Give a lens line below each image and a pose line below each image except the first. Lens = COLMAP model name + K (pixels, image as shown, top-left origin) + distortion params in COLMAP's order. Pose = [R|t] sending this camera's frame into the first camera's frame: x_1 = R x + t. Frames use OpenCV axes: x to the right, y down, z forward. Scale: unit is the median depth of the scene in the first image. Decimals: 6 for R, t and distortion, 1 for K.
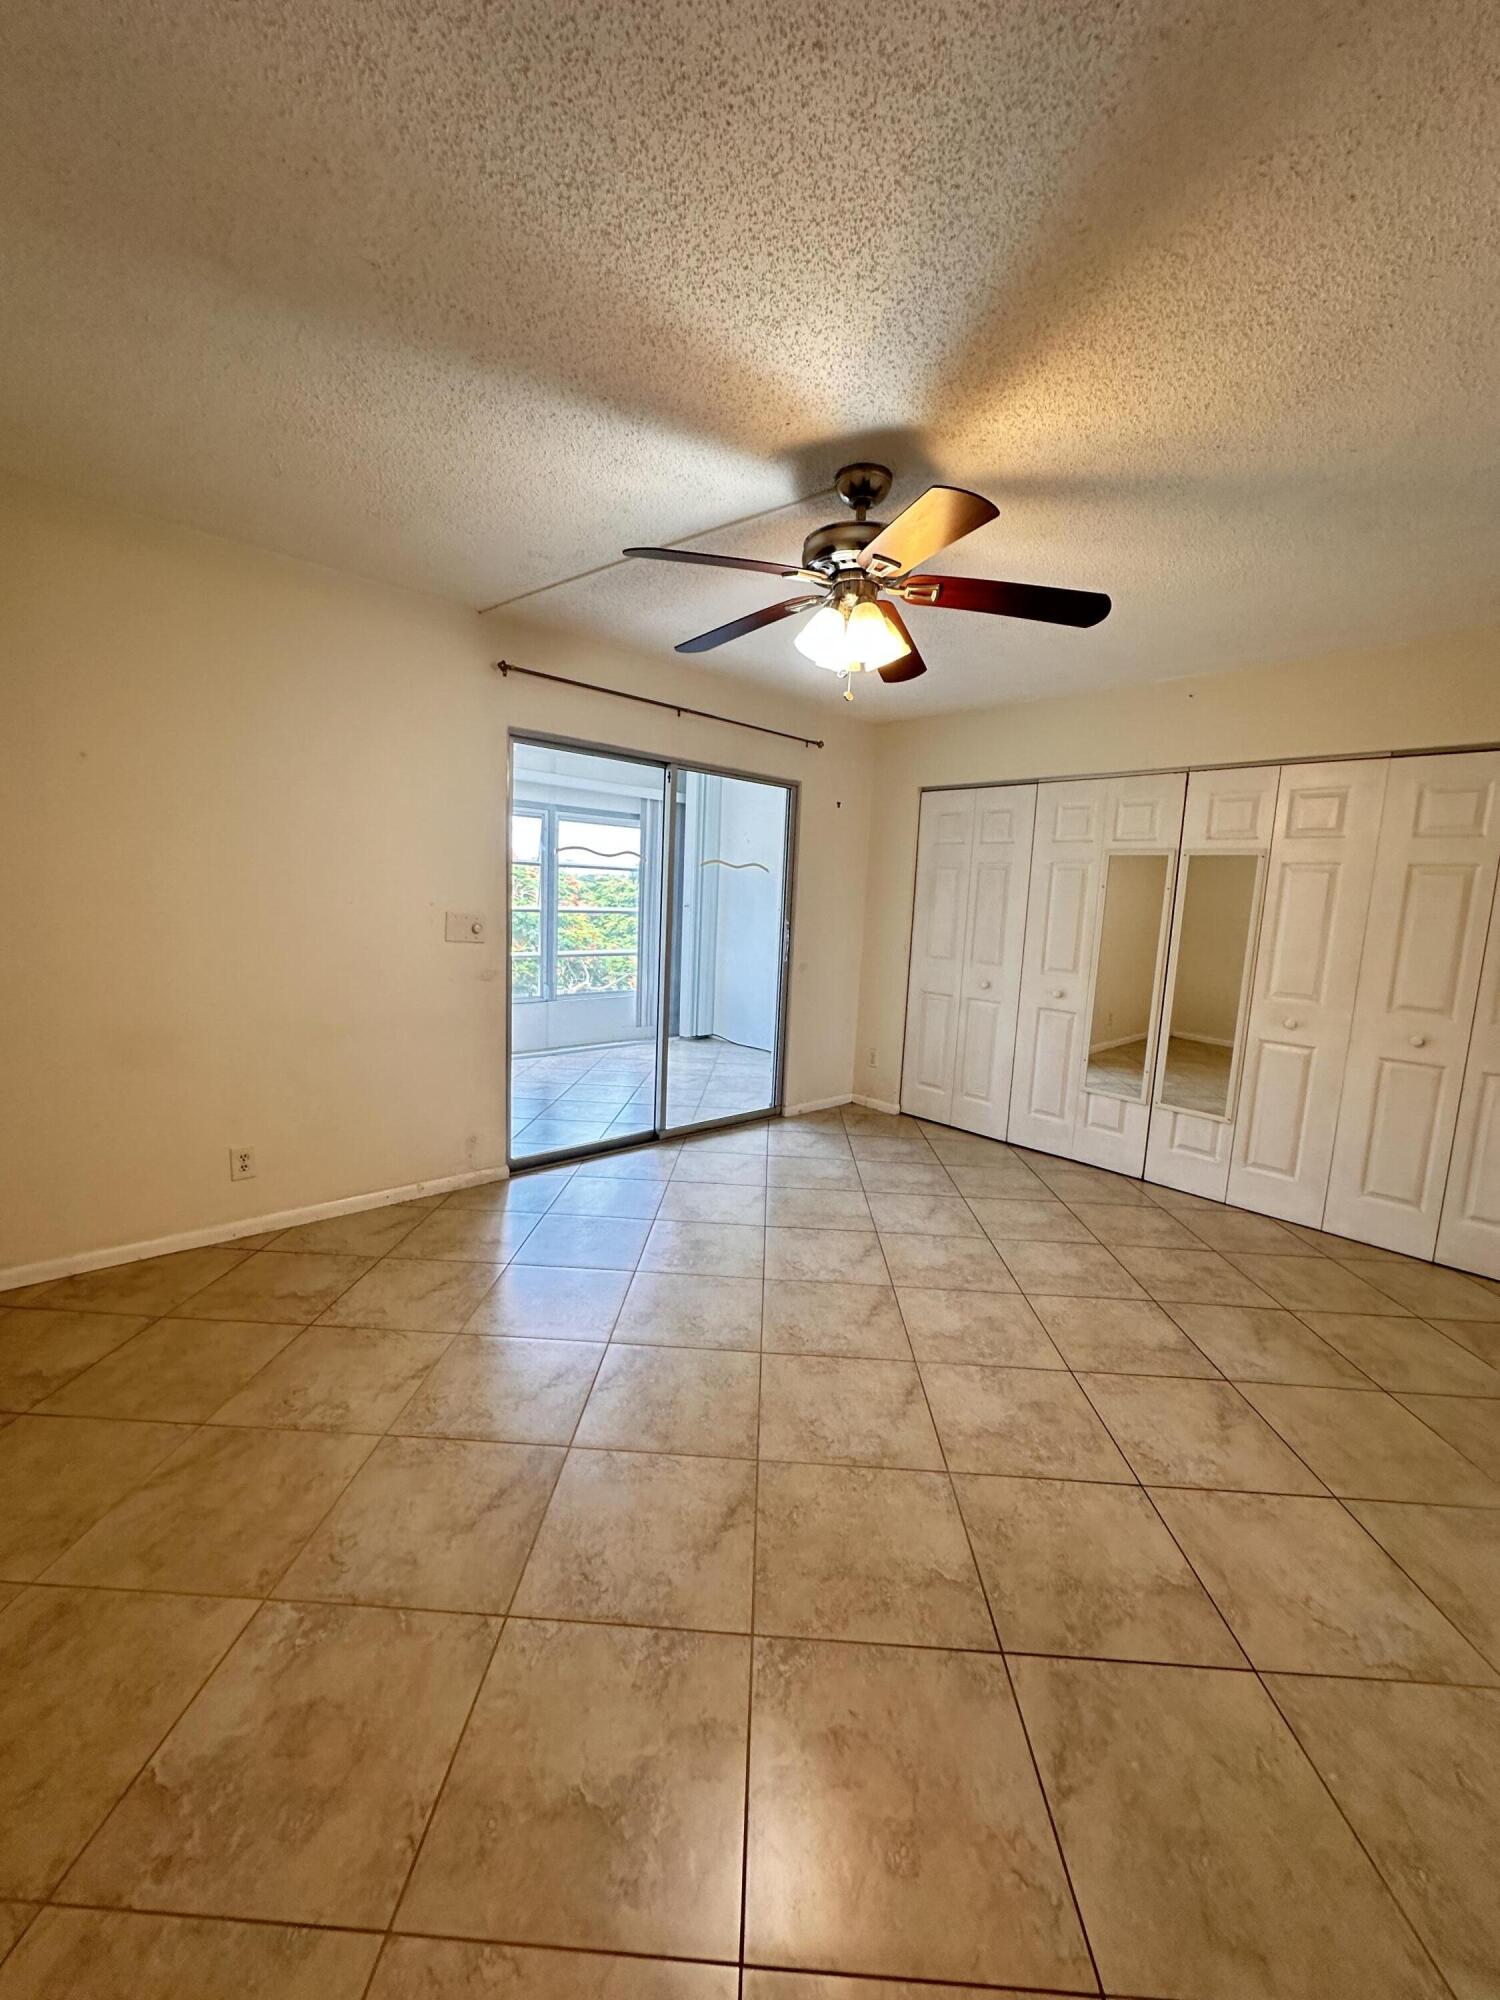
lens RADIAL K [[800.8, 0, 749.7], [0, 800.8, 997.6], [0, 0, 1]] dist [-0.004356, 0.000931]
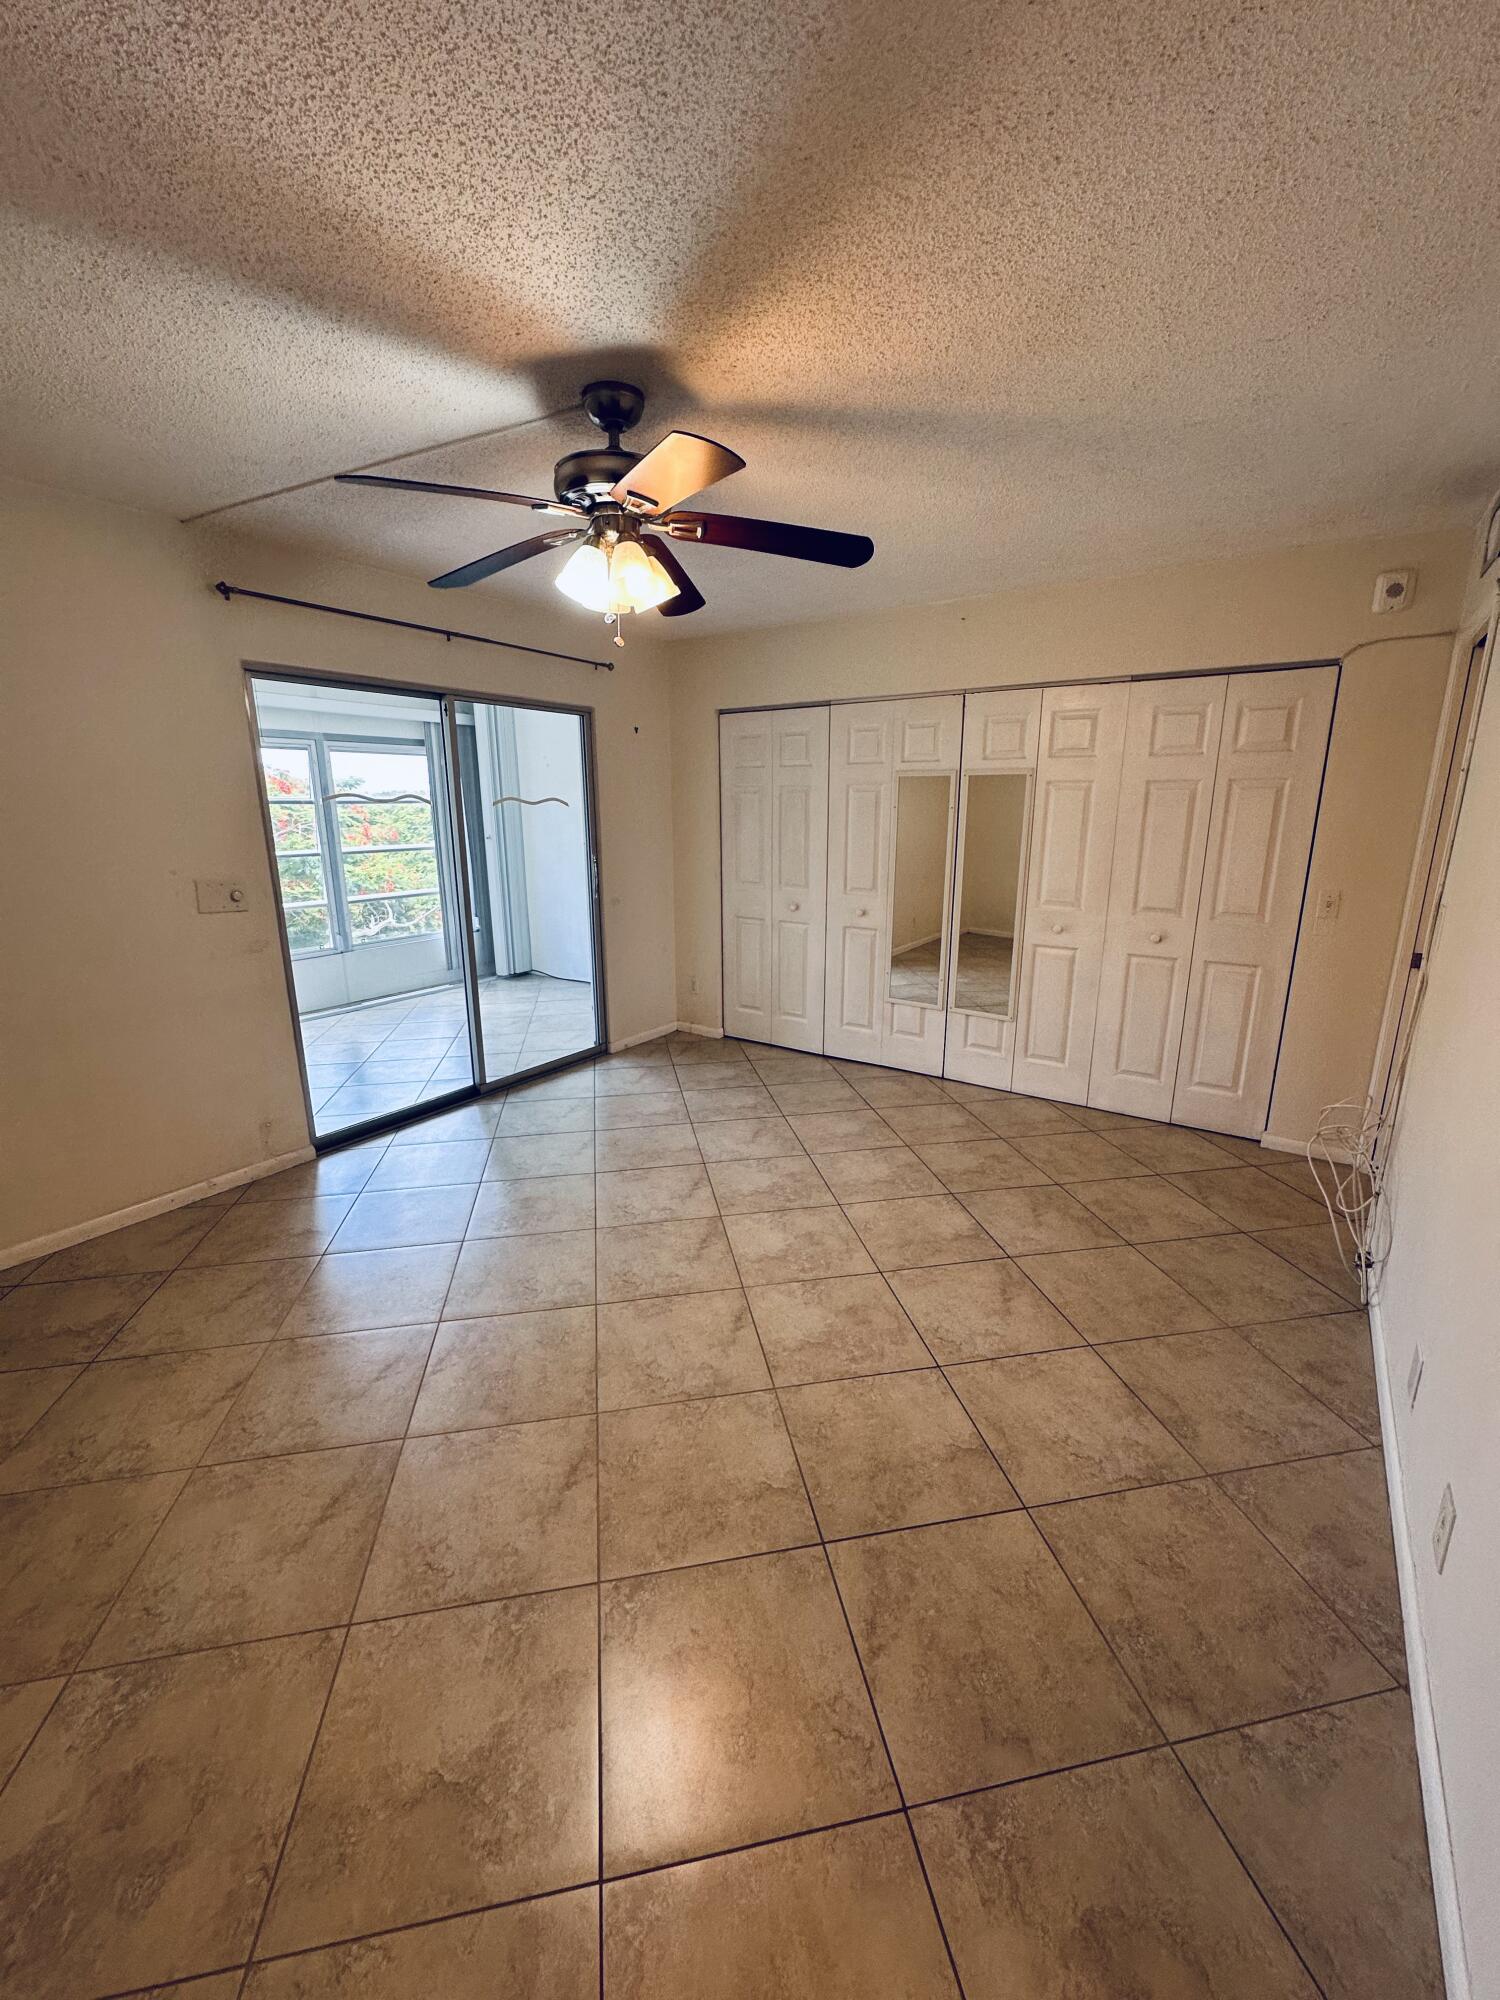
lens RADIAL K [[800.8, 0, 750.9], [0, 800.8, 998.0], [0, 0, 1]] dist [-0.004356, 0.000931]
pose [[0.974326, -0.097851, 0.202766, 0.044729], [0.074180, 0.989849, 0.121232, -0.066244], [-0.212570, -0.103078, 0.971694, -0.000762]]
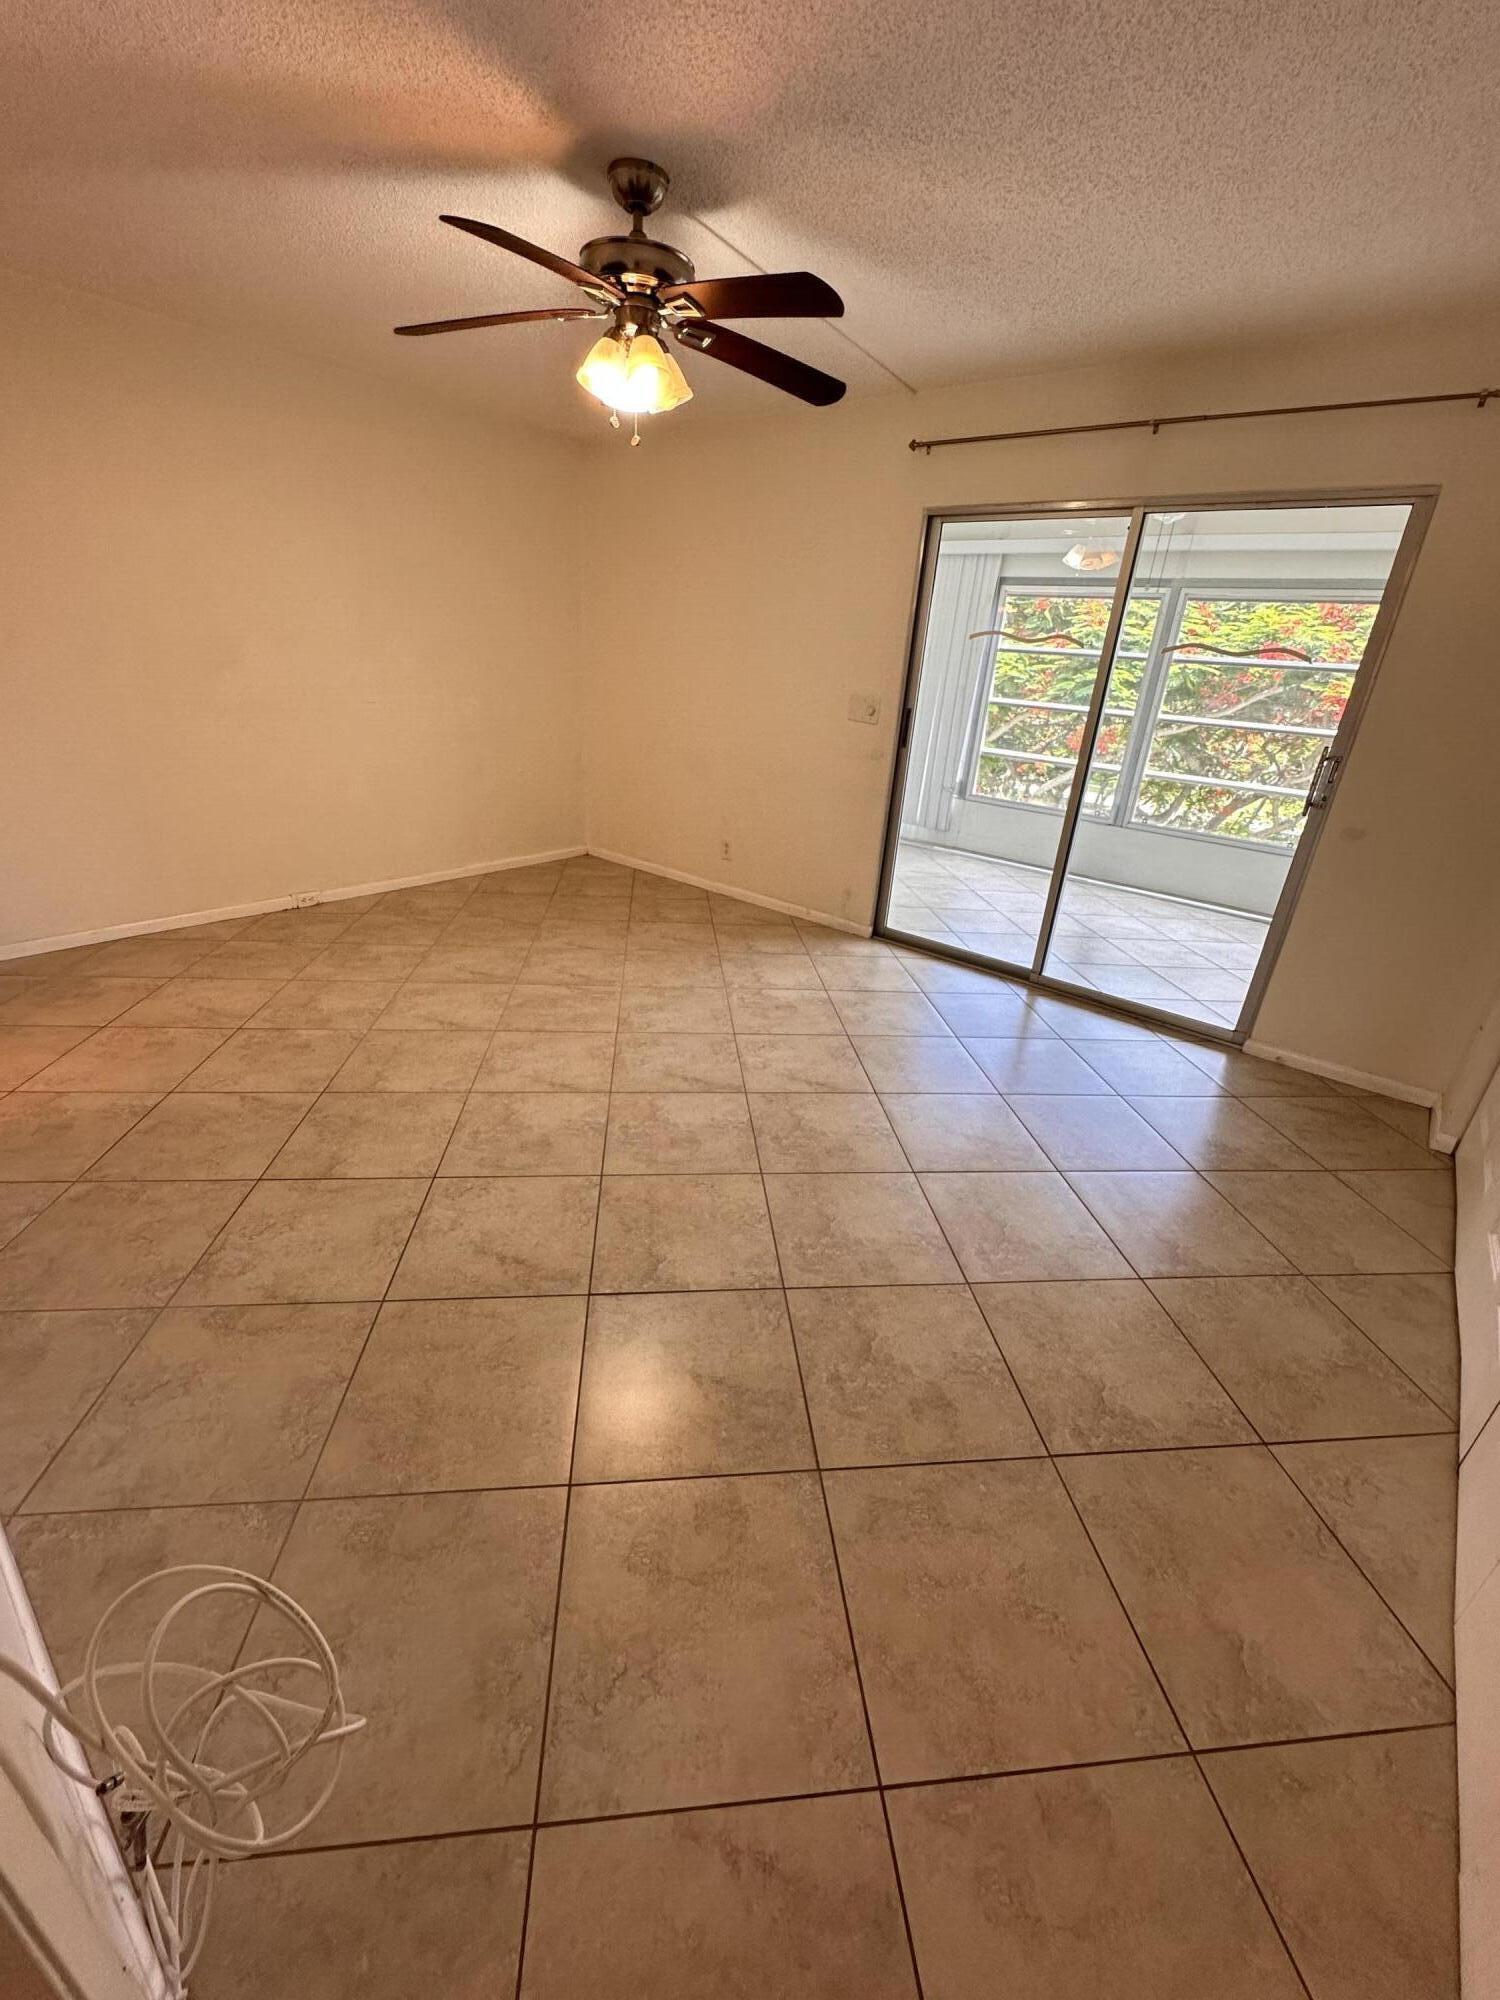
lens RADIAL K [[800.8, 0, 738.7], [0, 800.8, 993.2], [0, 0, 1]] dist [-0.004356, 0.000931]
pose [[0.131172, 0.358354, -0.924325, 1.437548], [-0.185441, 0.924793, 0.332219, -0.097754], [0.973861, 0.127830, 0.187761, 1.110822]]
